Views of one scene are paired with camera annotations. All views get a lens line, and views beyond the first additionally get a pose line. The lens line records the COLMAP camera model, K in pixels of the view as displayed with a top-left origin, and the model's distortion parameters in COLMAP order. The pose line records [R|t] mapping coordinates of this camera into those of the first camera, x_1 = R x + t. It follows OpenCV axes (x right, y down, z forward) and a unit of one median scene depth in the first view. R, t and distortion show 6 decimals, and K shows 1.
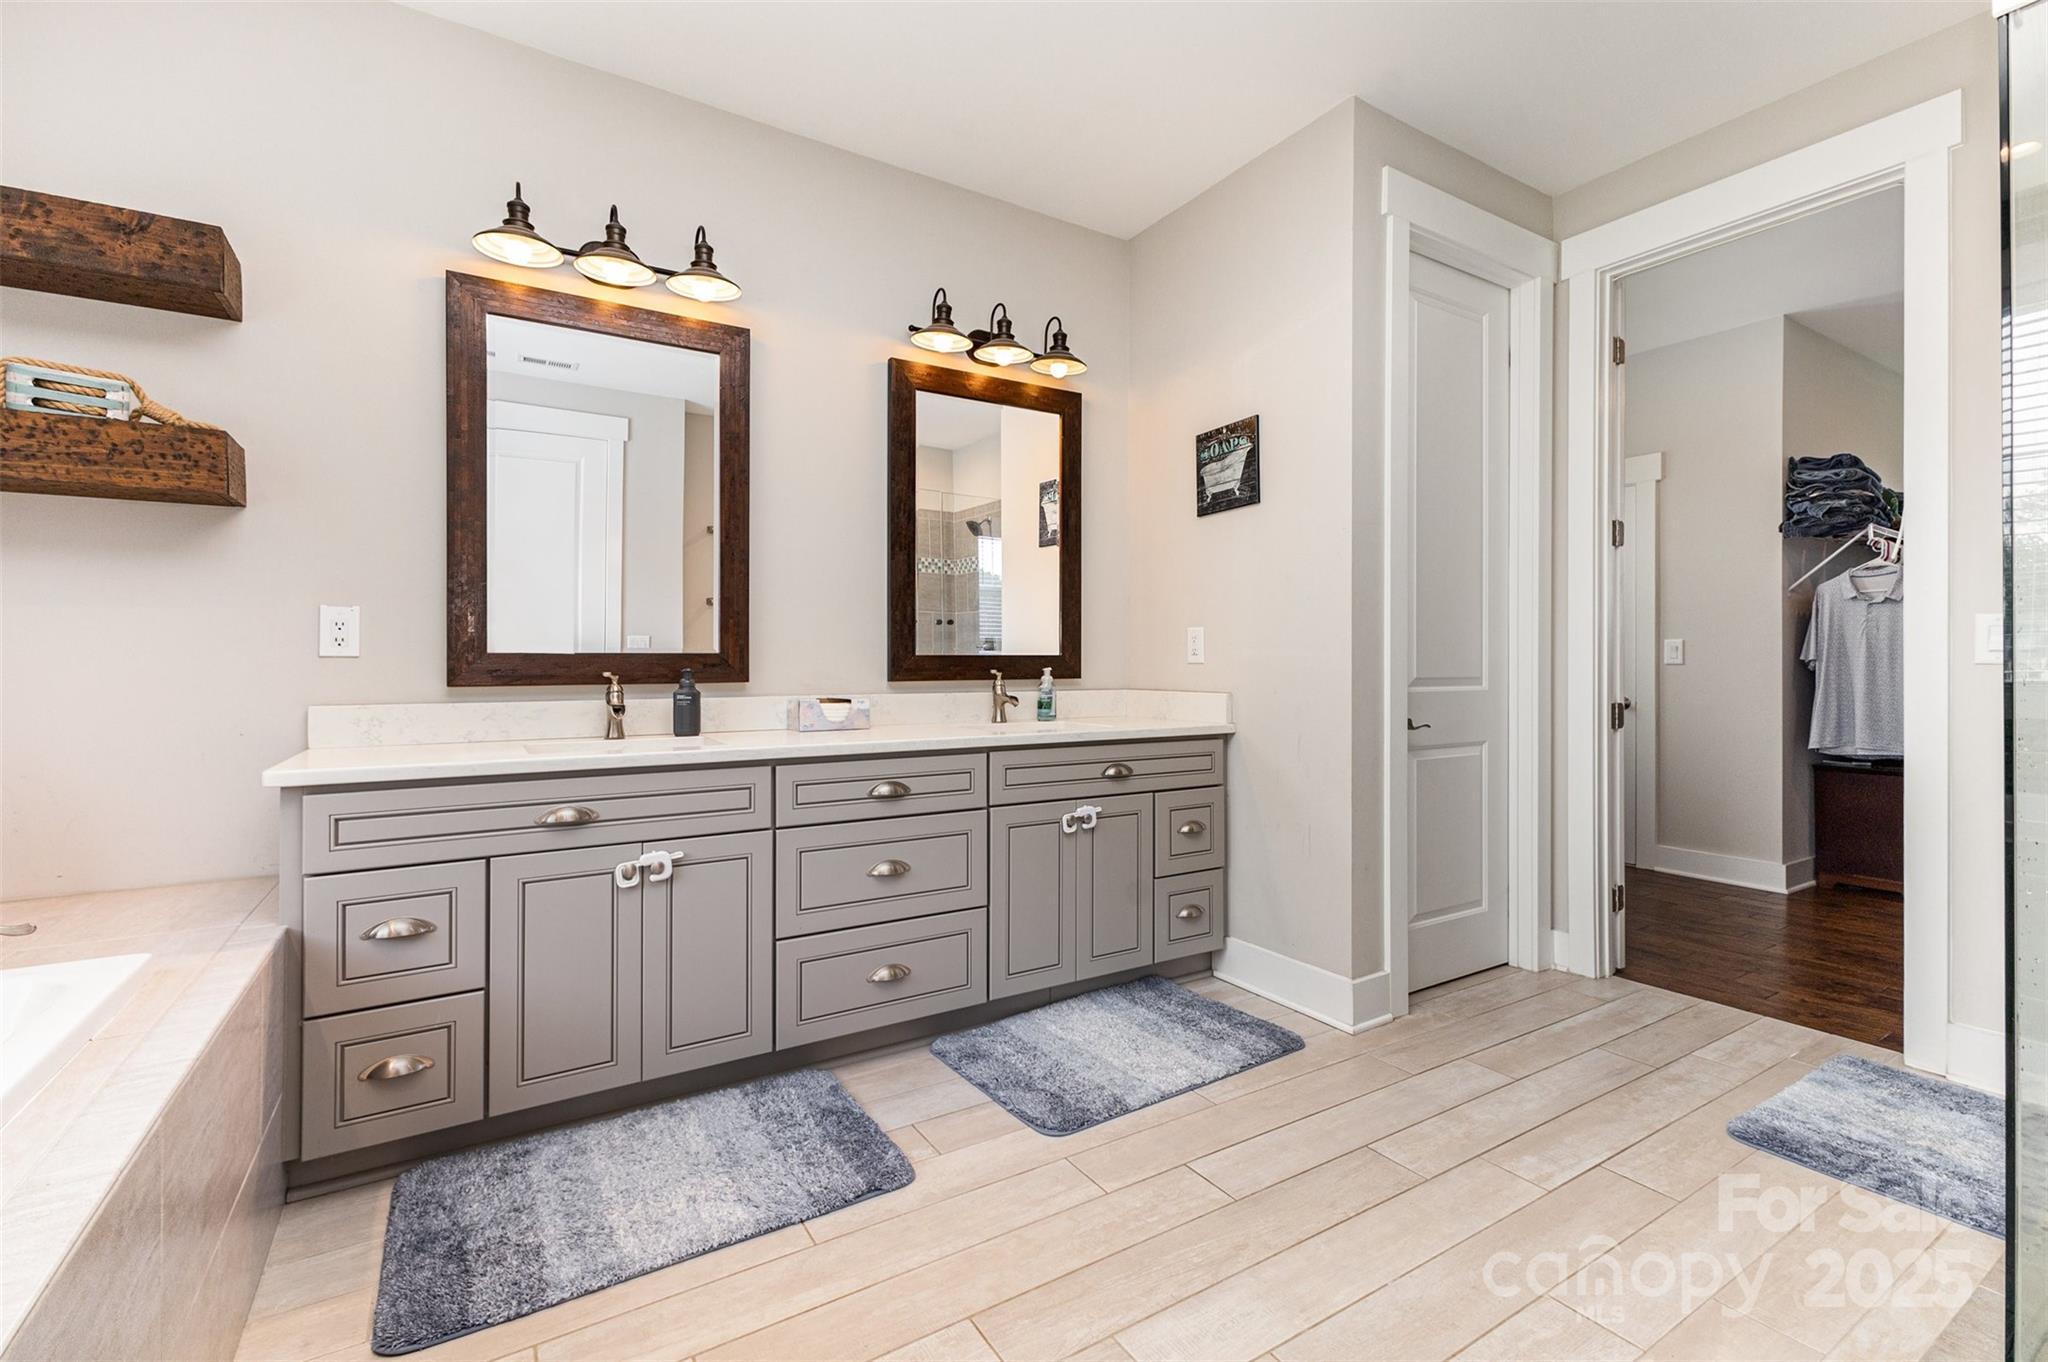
lens RADIAL K [[901.1, 0, 1018.8], [0, 901.1, 660.0], [0, 0, 1]] dist [0.011003, -0.000238]
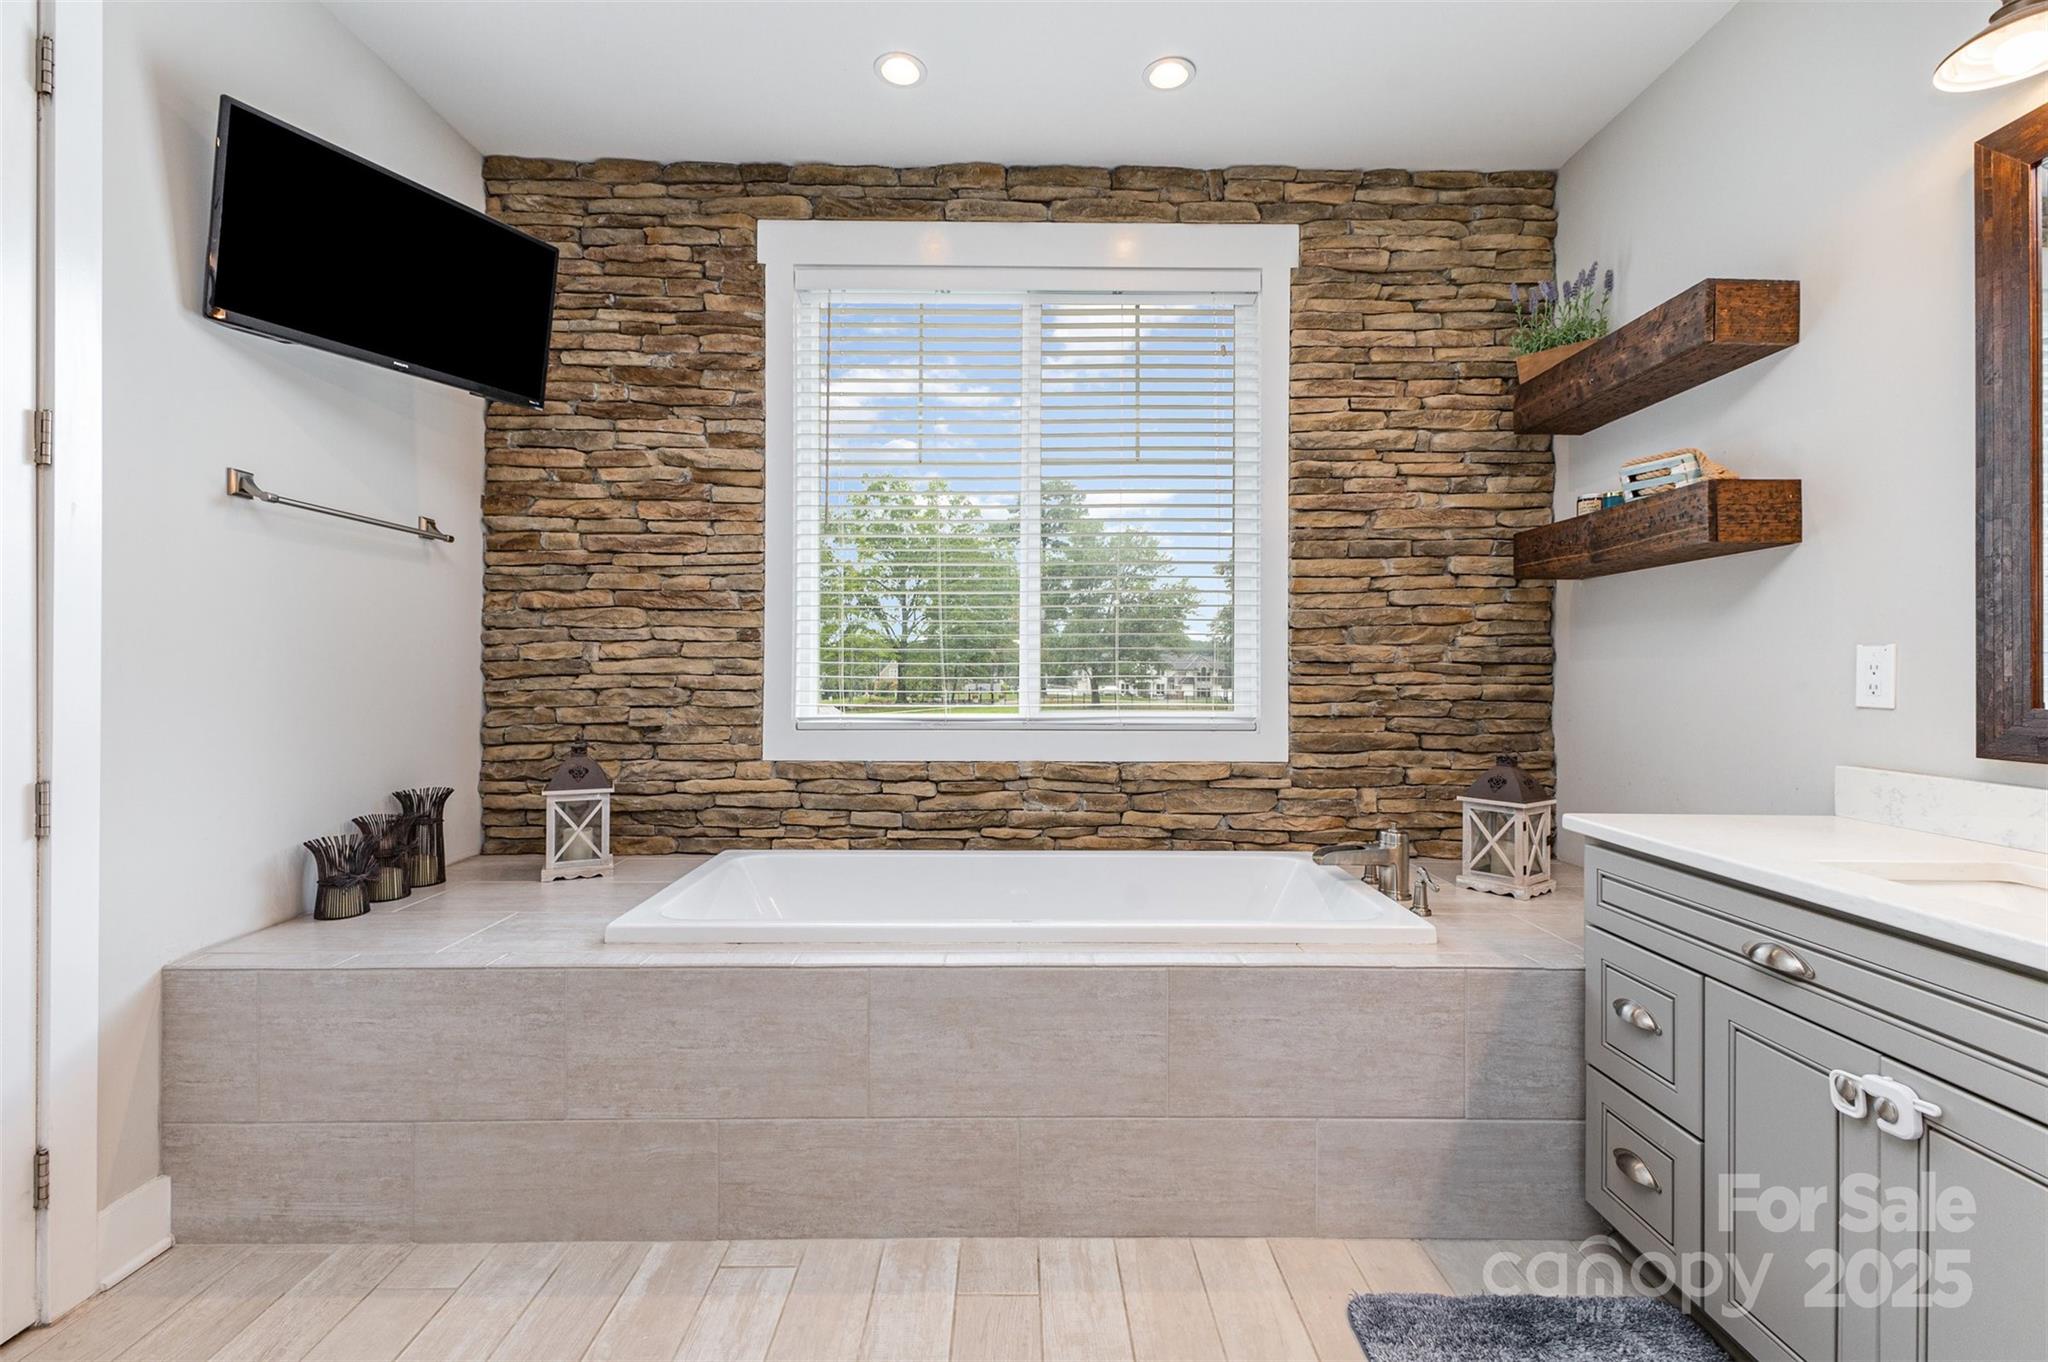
lens RADIAL K [[901.1, 0, 1021.0], [0, 901.1, 676.7], [0, 0, 1]] dist [0.011003, -0.000238]
pose [[-0.526349, 0.003717, -0.850260, 0.375941], [-0.000151, 0.999990, 0.004464, -0.039900], [0.850269, 0.002478, -0.526343, 0.893448]]
